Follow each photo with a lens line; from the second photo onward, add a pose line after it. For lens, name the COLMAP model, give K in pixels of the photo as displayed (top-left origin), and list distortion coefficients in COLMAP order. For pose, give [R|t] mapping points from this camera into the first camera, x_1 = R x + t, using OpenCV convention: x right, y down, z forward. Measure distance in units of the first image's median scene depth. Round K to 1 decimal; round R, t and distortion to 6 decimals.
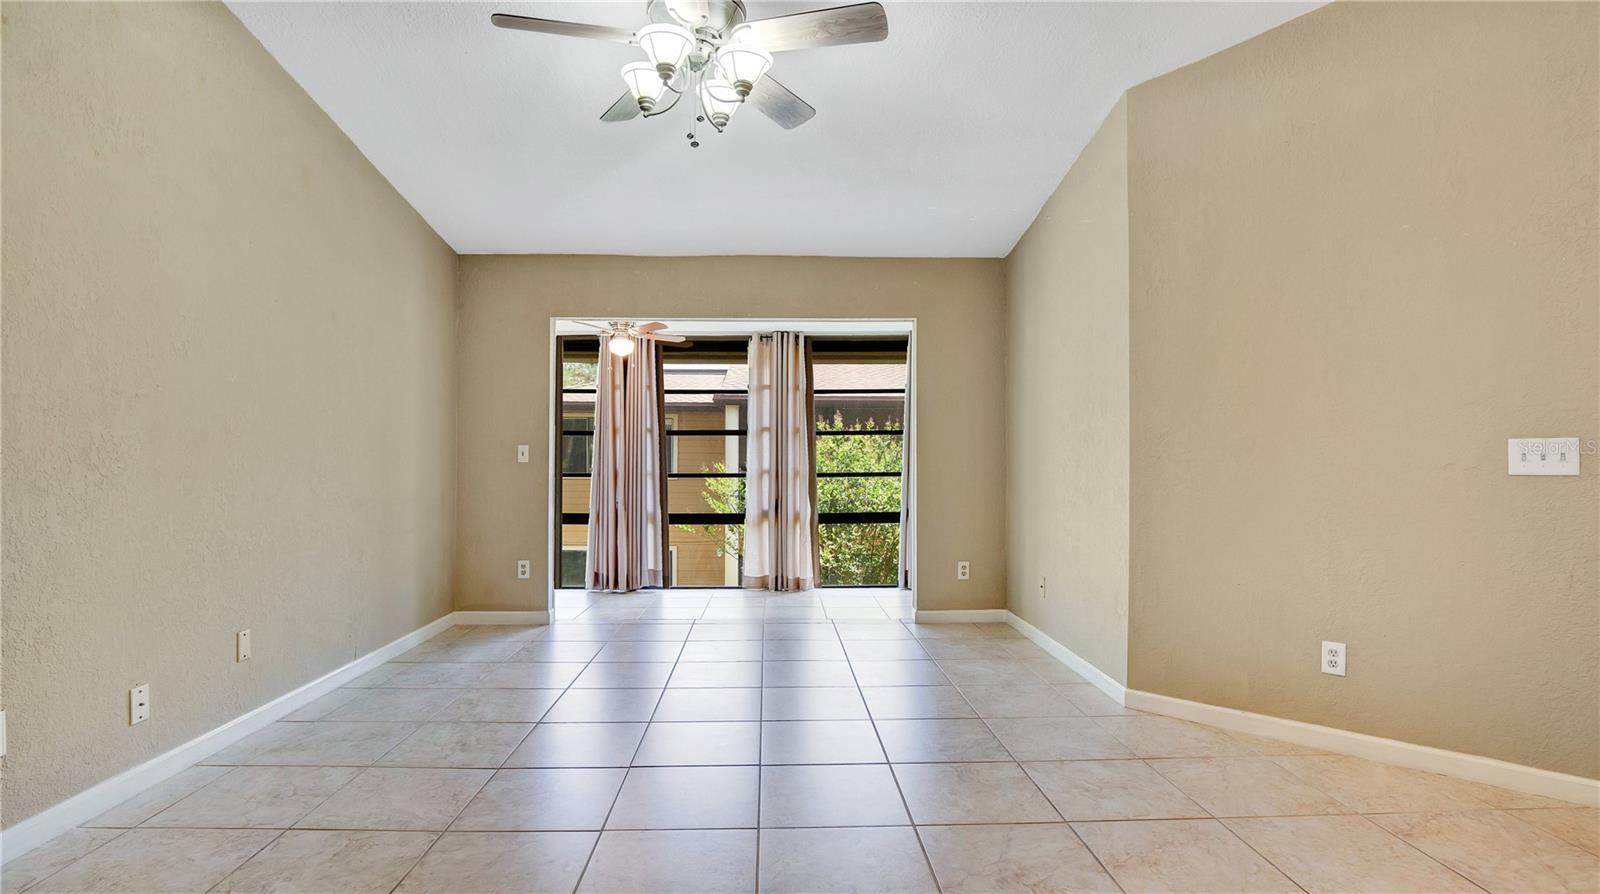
lens RADIAL K [[769.0, 0, 780.0], [0, 769.0, 451.8], [0, 0, 1]] dist [-0.027517, 0.000148]
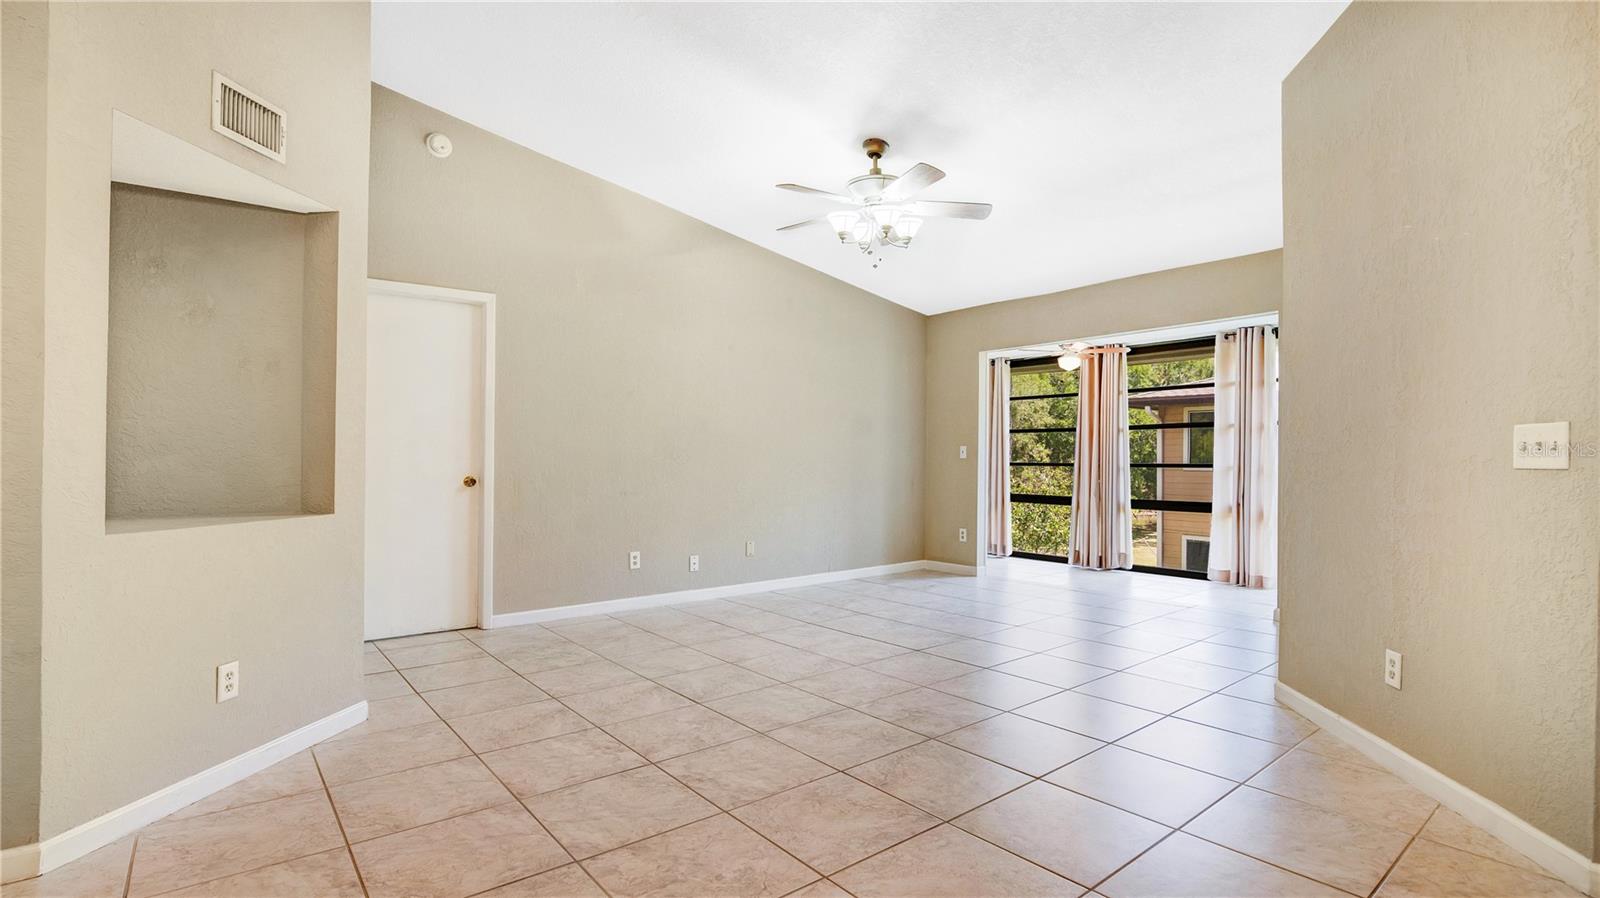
lens RADIAL K [[747.2, 0, 800.0], [0, 747.2, 449.0], [0, 0, 1]] dist [-0.025037, -0.000115]
pose [[0.607840, -0.011834, -0.793971, 0.562911], [0.009815, 0.999925, -0.007390, 0.003810], [0.793999, -0.003301, 0.607910, -0.060993]]
